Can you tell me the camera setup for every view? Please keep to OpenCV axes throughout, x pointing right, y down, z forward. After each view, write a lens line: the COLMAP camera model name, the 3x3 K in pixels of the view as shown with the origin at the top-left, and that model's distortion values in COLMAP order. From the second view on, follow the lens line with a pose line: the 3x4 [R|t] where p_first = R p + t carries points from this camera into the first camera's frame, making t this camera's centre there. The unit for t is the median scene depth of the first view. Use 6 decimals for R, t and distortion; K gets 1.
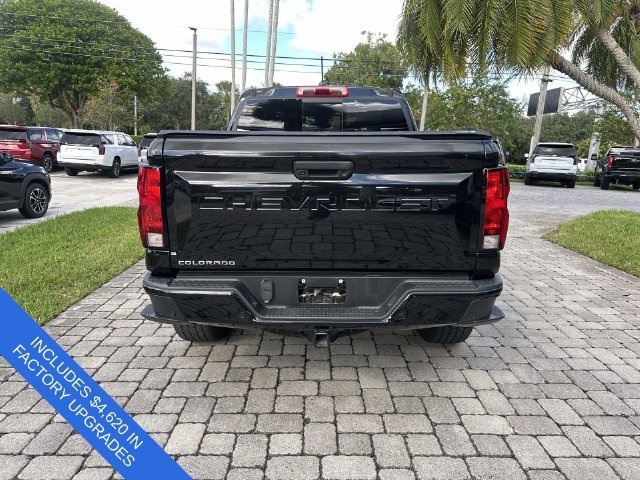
lens RADIAL K [[457.2, 0, 318.2], [0, 457.2, 238.6], [0, 0, 1]] dist [0.040451, -0.053084]
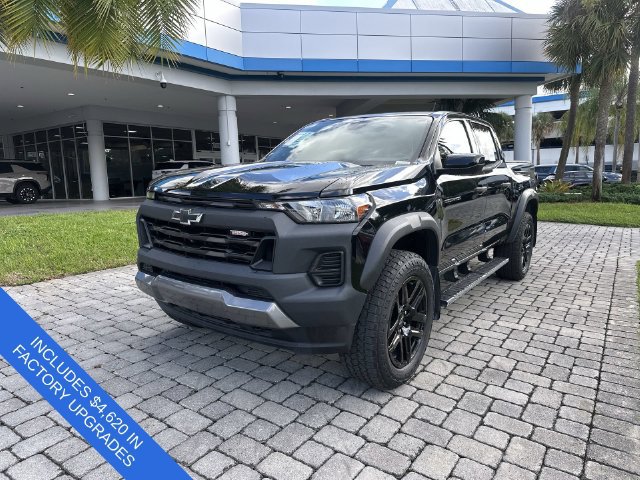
lens RADIAL K [[457.2, 0, 321.8], [0, 457.2, 234.6], [0, 0, 1]] dist [0.040451, -0.053084]
pose [[-0.828197, -0.104464, 0.550616, -0.748049], [0.090148, 0.944850, 0.314853, -0.691677], [-0.553140, 0.310397, -0.773104, 3.429321]]
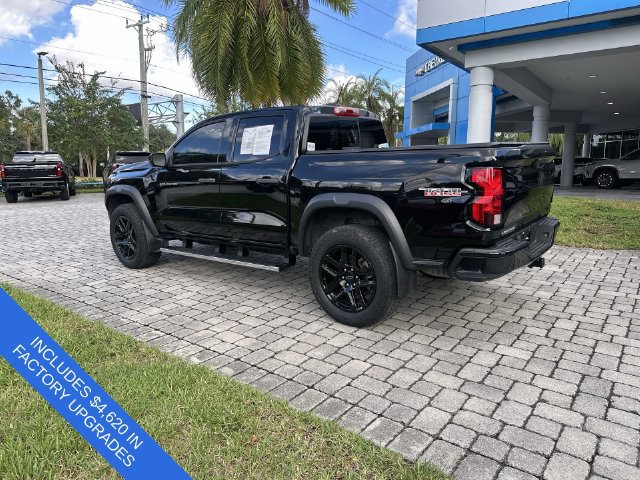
lens RADIAL K [[457.2, 0, 320.2], [0, 457.2, 236.3], [0, 0, 1]] dist [0.040451, -0.053084]
pose [[0.612662, -0.164442, 0.773049, -1.484021], [0.187833, 0.980386, 0.059684, -0.109145], [-0.767700, 0.108638, 0.631533, 0.436468]]
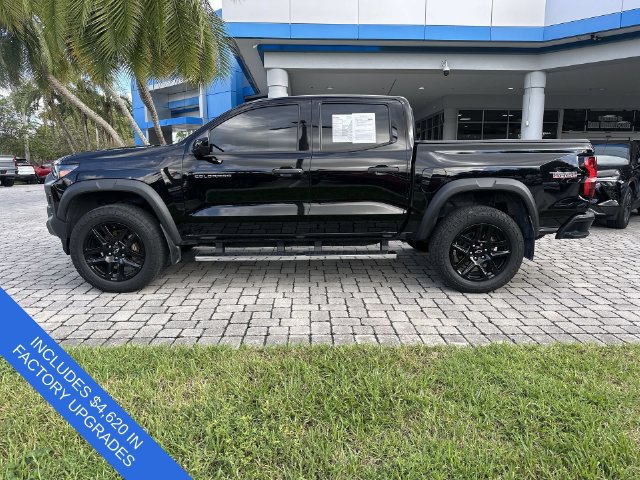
lens RADIAL K [[457.2, 0, 325.4], [0, 457.2, 241.8], [0, 0, 1]] dist [0.040451, -0.053084]
pose [[-0.036902, -0.216031, 0.975689, -1.945474], [0.195964, 0.955833, 0.219047, -0.387648], [-0.979916, 0.199283, 0.007063, 1.806555]]
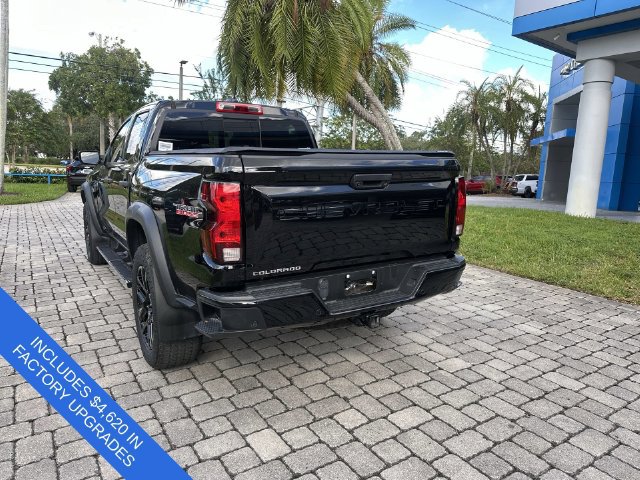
lens RADIAL K [[457.2, 0, 320.6], [0, 457.2, 239.3], [0, 0, 1]] dist [0.040451, -0.053084]
pose [[0.840976, -0.092845, 0.533047, -0.597100], [0.104562, 0.994484, 0.008252, -0.015448], [-0.530873, 0.048796, 0.846045, 0.036569]]
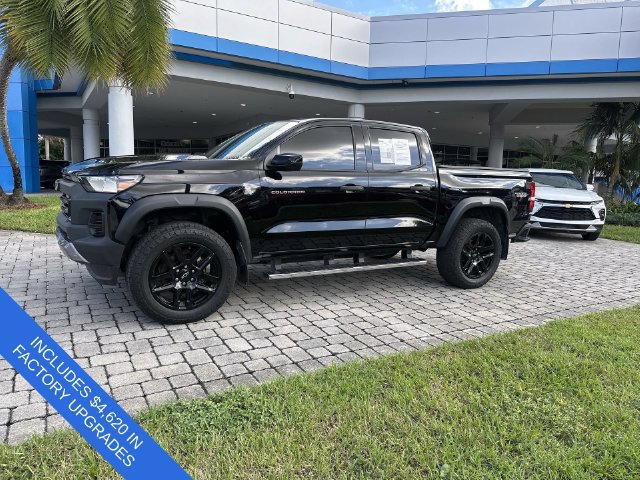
lens RADIAL K [[457.2, 0, 324.7], [0, 457.2, 237.4], [0, 0, 1]] dist [0.040451, -0.053084]
pose [[-0.515439, -0.171318, 0.839627, -1.731627], [0.111480, 0.958080, 0.263924, -0.584208], [-0.849644, 0.229638, -0.474733, 2.831739]]
